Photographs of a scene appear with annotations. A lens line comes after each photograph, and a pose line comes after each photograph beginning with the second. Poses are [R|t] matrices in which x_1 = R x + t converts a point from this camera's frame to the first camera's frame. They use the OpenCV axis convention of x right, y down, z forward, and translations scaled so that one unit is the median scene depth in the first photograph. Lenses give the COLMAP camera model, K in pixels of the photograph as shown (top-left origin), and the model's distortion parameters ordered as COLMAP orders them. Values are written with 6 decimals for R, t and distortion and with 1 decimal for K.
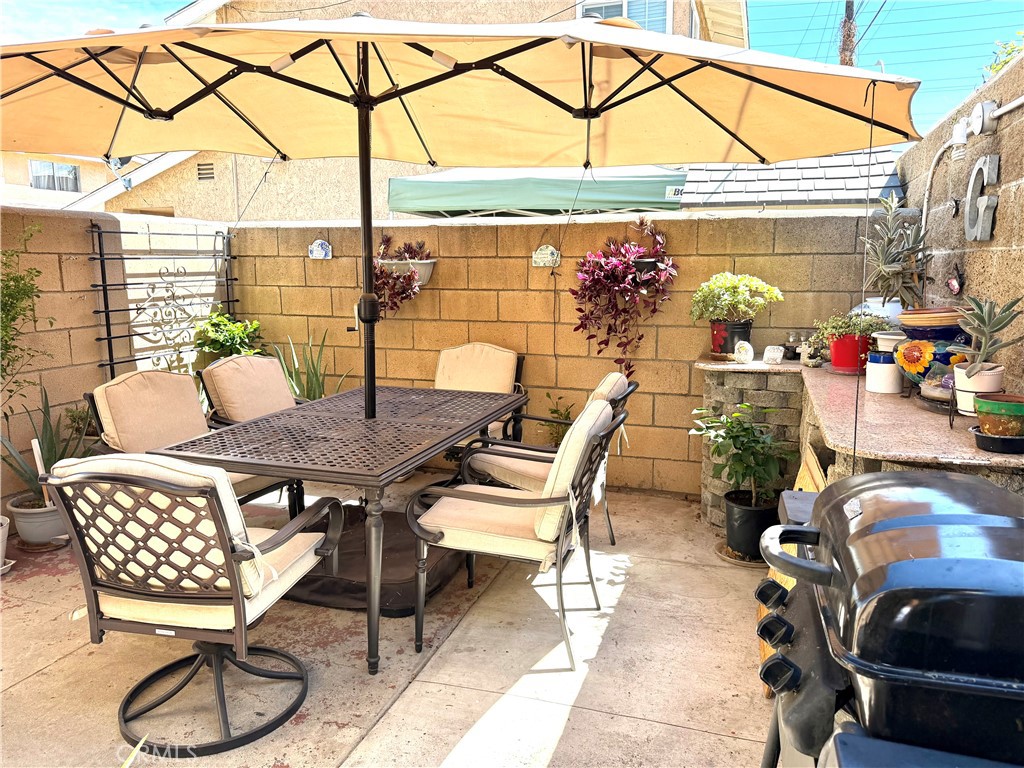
lens RADIAL K [[718.0, 0, 516.3], [0, 718.0, 379.7], [0, 0, 1]] dist [0.099034, -0.145655]
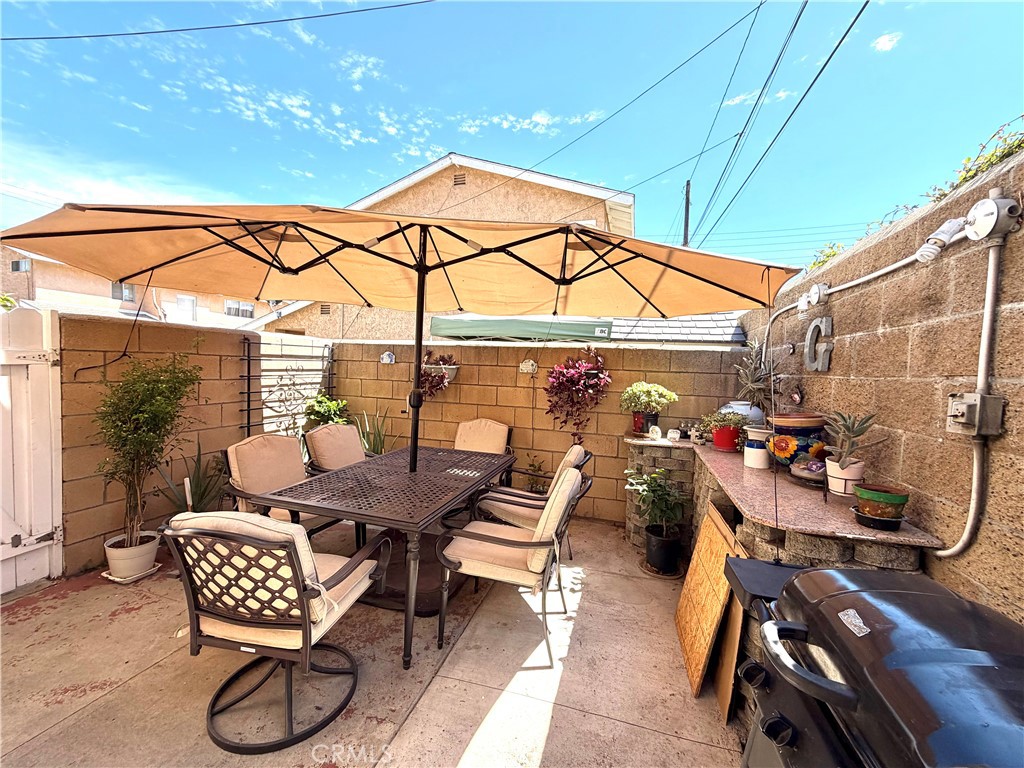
lens RADIAL K [[408.8, 0, 511.5], [0, 408.8, 384.6], [0, 0, 1]] dist [-0.003619, -0.000578]
pose [[0.998881, 0.034776, 0.032057, -0.035986], [-0.030887, 0.992918, -0.114717, -0.037888], [-0.035819, 0.113598, 0.992881, 0.145370]]
